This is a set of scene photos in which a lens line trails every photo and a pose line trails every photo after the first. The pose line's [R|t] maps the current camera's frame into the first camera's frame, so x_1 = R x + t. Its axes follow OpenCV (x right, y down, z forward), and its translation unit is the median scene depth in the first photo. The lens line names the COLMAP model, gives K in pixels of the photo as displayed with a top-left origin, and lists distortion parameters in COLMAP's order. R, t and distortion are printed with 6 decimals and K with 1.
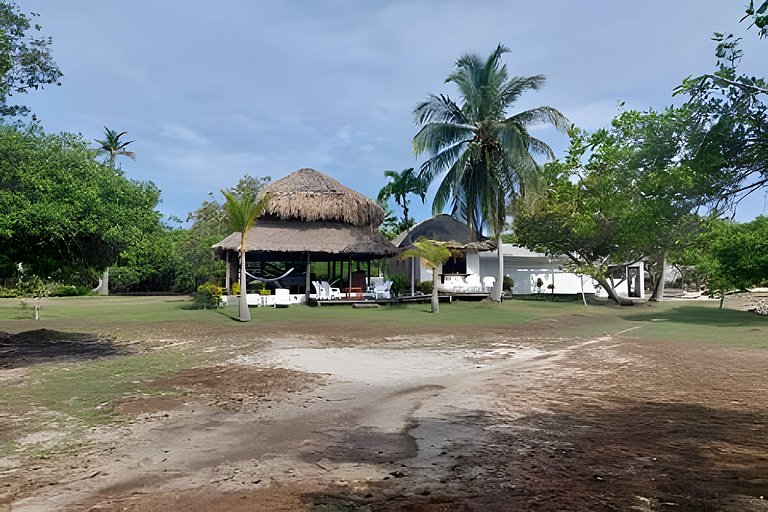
lens RADIAL K [[556.0, 0, 389.7], [0, 556.0, 258.4], [0, 0, 1]] dist [0.036808, -0.035836]
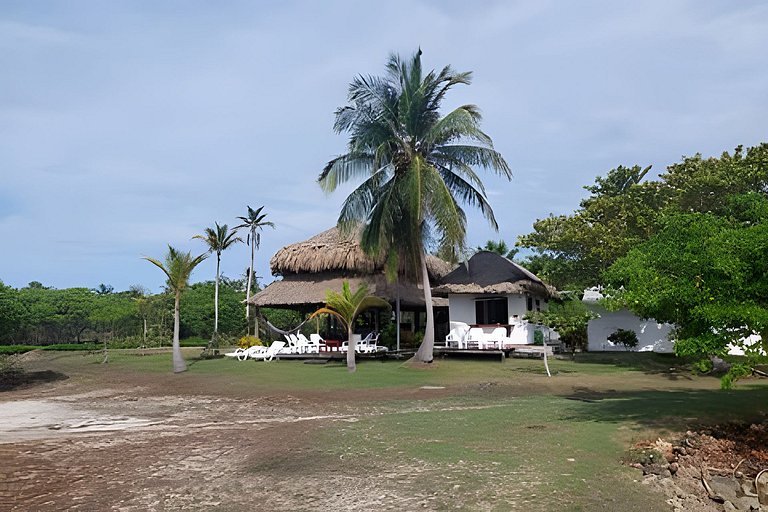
lens RADIAL K [[556.0, 0, 381.4], [0, 556.0, 251.3], [0, 0, 1]] dist [0.036808, -0.035836]
pose [[0.775521, -0.088755, -0.625052, 0.565656], [0.025697, 0.993686, -0.109217, 0.006520], [0.630798, 0.068639, 0.772905, 0.303682]]
